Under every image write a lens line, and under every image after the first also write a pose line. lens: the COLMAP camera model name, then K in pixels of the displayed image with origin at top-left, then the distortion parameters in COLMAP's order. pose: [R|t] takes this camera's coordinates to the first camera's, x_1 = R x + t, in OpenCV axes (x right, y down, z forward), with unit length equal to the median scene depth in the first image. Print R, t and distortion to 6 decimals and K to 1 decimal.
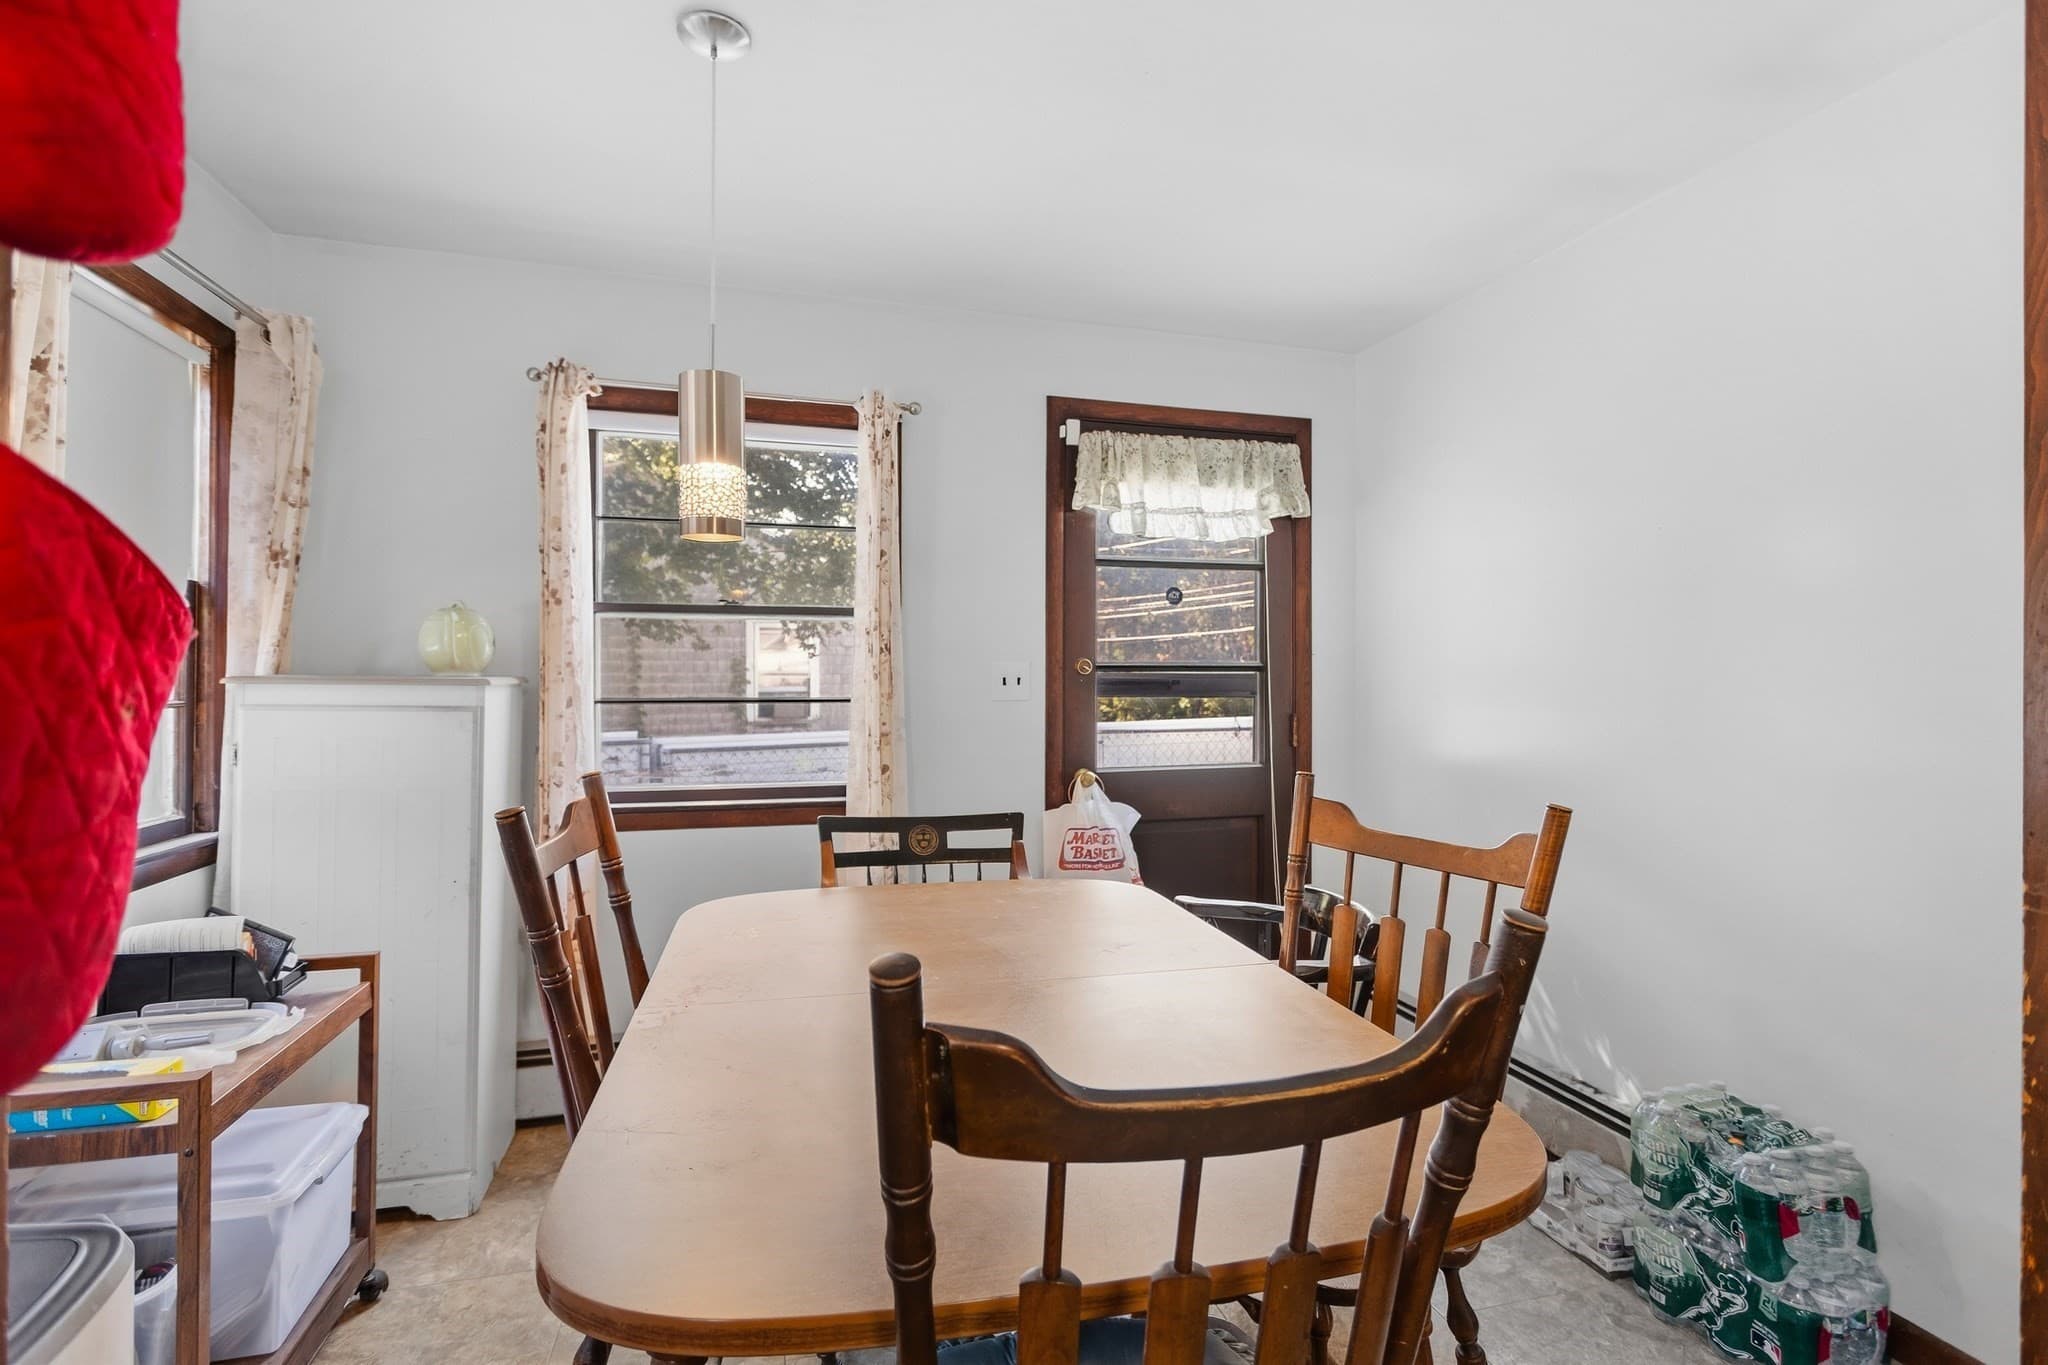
lens RADIAL K [[973.4, 0, 1021.1], [0, 973.4, 669.7], [0, 0, 1]] dist [0.010077, 0.000397]
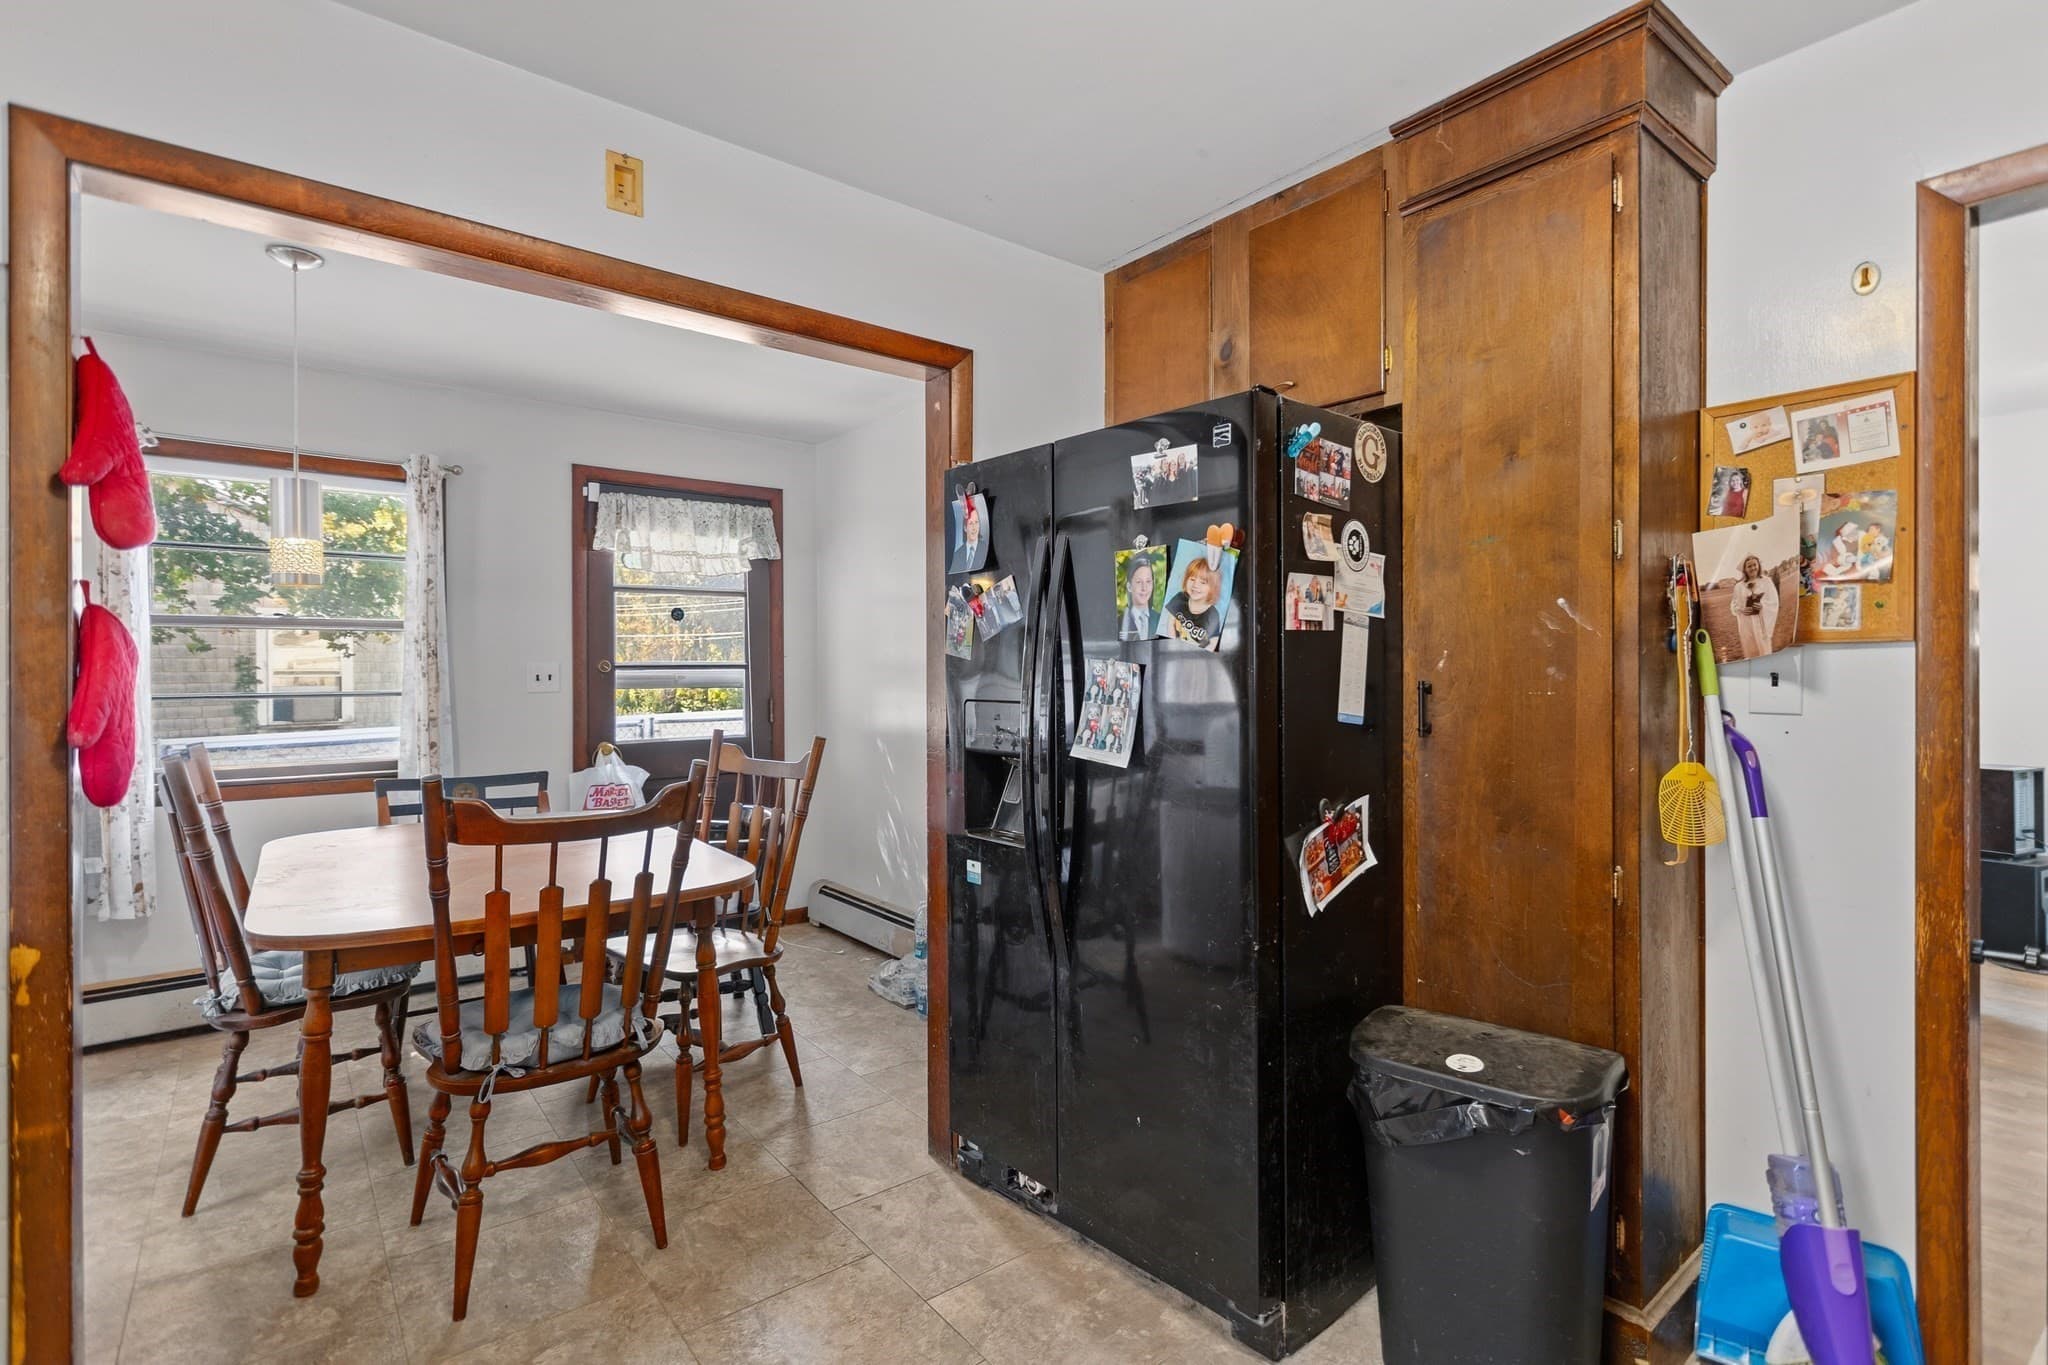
lens RADIAL K [[973.4, 0, 1021.1], [0, 973.4, 669.7], [0, 0, 1]] dist [0.010077, 0.000397]
pose [[0.921349, -0.007247, 0.388669, 0.072421], [0.005071, 0.999965, 0.006624, -0.004505], [-0.388703, -0.004132, 0.921354, -0.474147]]
